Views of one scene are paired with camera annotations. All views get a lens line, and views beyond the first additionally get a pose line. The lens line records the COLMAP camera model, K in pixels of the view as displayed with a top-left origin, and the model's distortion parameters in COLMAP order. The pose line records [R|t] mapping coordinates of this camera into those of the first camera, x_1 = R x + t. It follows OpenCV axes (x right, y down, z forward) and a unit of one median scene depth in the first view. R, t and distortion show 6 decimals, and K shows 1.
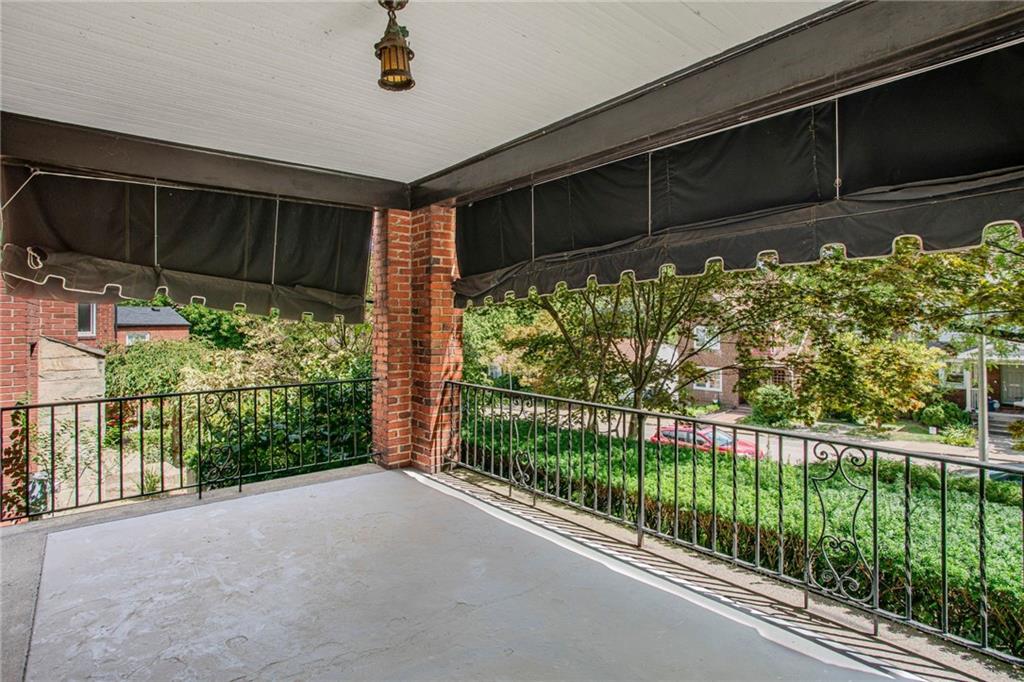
lens RADIAL K [[541.7, 0, 512.6], [0, 541.7, 318.6], [0, 0, 1]] dist [0.000016, 0.000456]
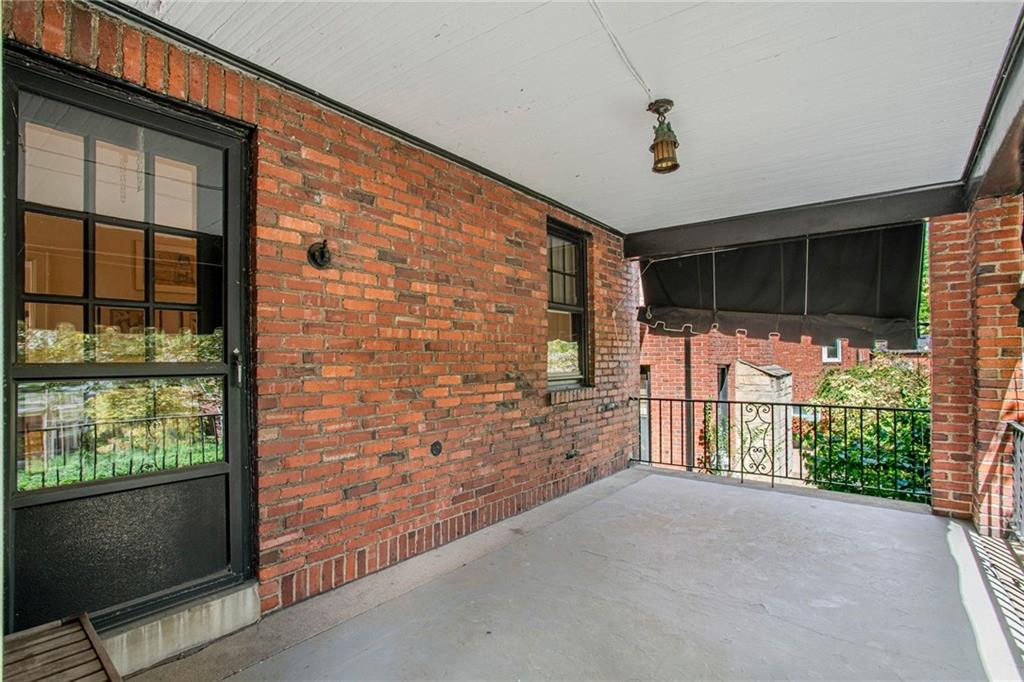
lens RADIAL K [[498.2, 0, 516.8], [0, 498.2, 354.5], [0, 0, 1]] dist [-0.003444, -0.000228]
pose [[0.240975, 0.001653, -0.970530, 0.398144], [0.011684, 0.999921, 0.004604, 0.007554], [0.970461, -0.012449, 0.240937, 0.154755]]
